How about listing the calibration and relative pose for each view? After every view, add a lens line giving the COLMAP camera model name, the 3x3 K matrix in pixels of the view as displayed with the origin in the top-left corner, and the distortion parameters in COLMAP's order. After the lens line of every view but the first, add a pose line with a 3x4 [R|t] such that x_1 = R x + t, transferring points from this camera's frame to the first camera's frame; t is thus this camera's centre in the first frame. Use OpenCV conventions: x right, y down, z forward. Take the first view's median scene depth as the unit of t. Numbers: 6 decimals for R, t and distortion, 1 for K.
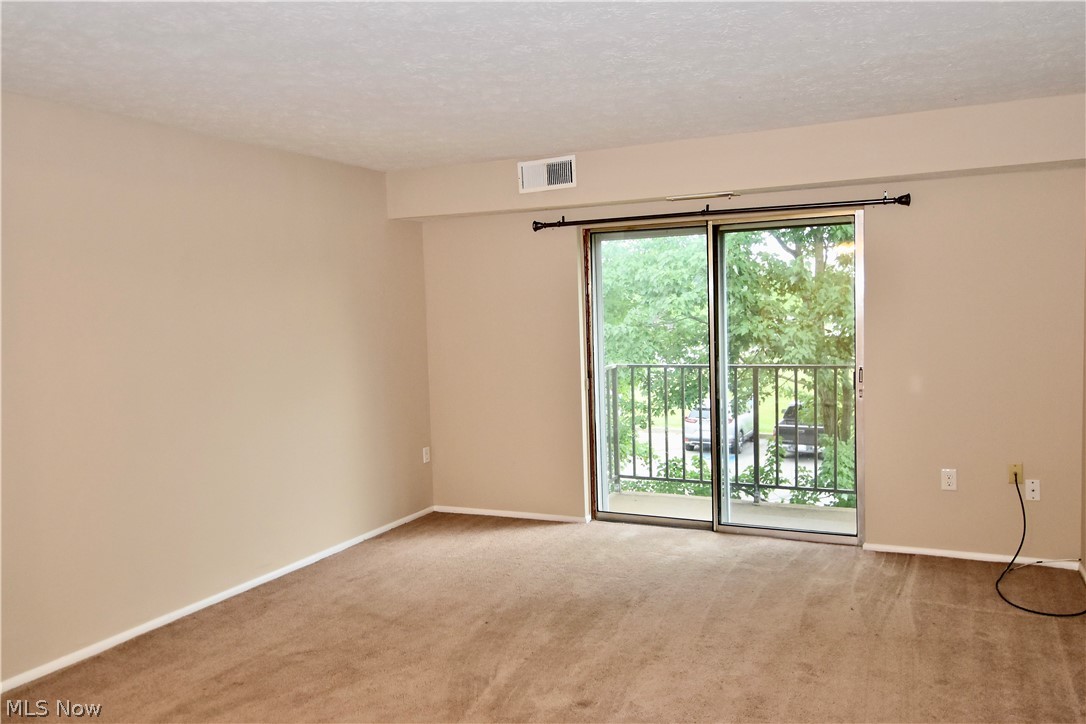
lens RADIAL K [[798.1, 0, 546.8], [0, 798.1, 368.1], [0, 0, 1]] dist [0.047808, -0.032860]
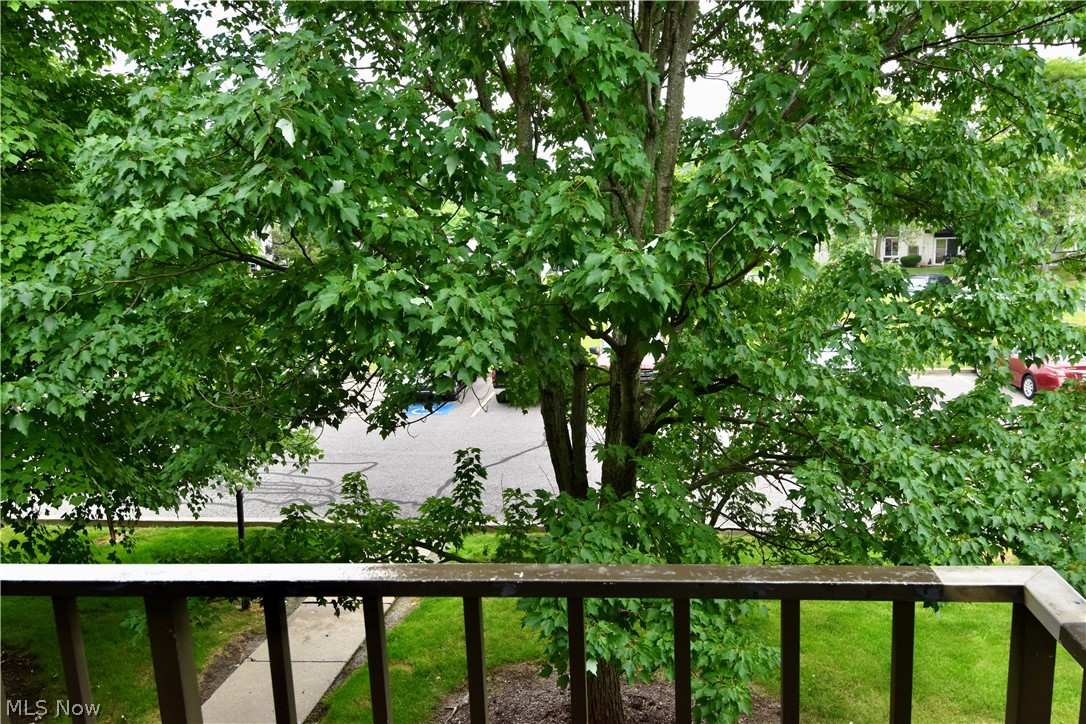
lens RADIAL K [[798.1, 0, 546.0], [0, 798.1, 360.6], [0, 0, 1]] dist [0.047808, -0.032860]
pose [[0.945183, -0.064695, 0.320068, 0.217252], [0.036268, 0.994911, 0.094000, -0.049279], [-0.324521, -0.077239, 0.942720, 0.603978]]
